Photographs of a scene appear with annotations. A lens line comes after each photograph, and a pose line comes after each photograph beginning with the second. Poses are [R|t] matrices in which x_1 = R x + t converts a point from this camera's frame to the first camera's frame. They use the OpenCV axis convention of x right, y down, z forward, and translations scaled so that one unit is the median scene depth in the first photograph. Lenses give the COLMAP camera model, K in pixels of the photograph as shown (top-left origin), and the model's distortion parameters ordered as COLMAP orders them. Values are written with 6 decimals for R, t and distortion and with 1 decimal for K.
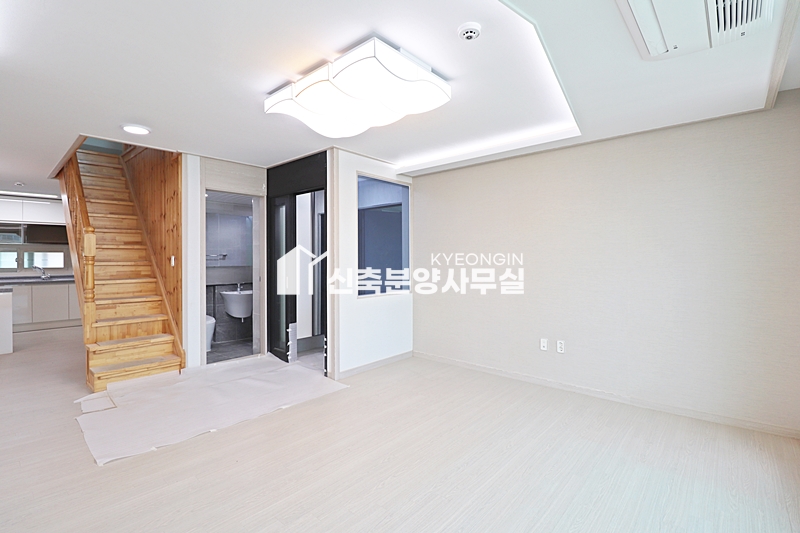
lens RADIAL K [[369.6, 0, 402.5], [0, 369.6, 255.6], [0, 0, 1]] dist [-0.007234, -0.007983]
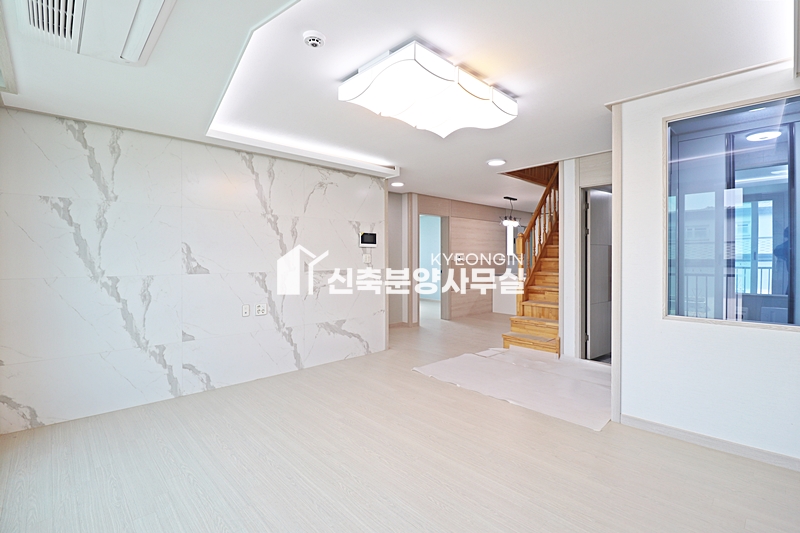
lens RADIAL K [[369.6, 0, 396.0], [0, 369.6, 261.0], [0, 0, 1]] dist [-0.007234, -0.007983]
pose [[-0.098381, 0.015985, -0.995020, 0.513140], [0.012283, 0.999814, 0.014847, 0.001515], [0.995073, -0.010761, -0.098559, 0.564955]]
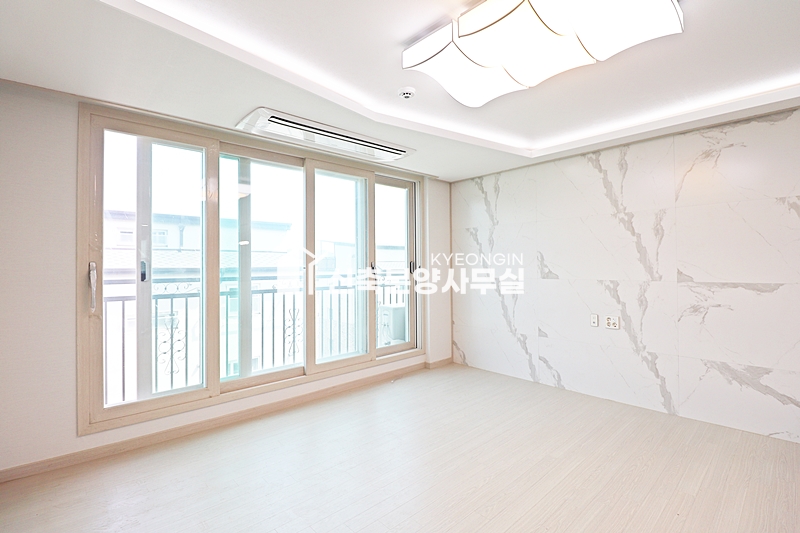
lens RADIAL K [[369.6, 0, 402.8], [0, 369.6, 261.7], [0, 0, 1]] dist [-0.007234, -0.007983]
pose [[-0.994619, 0.015462, 0.102439, 0.028760], [0.013192, 0.999653, -0.022796, 0.010097], [-0.102756, -0.021322, -0.994478, 0.977024]]
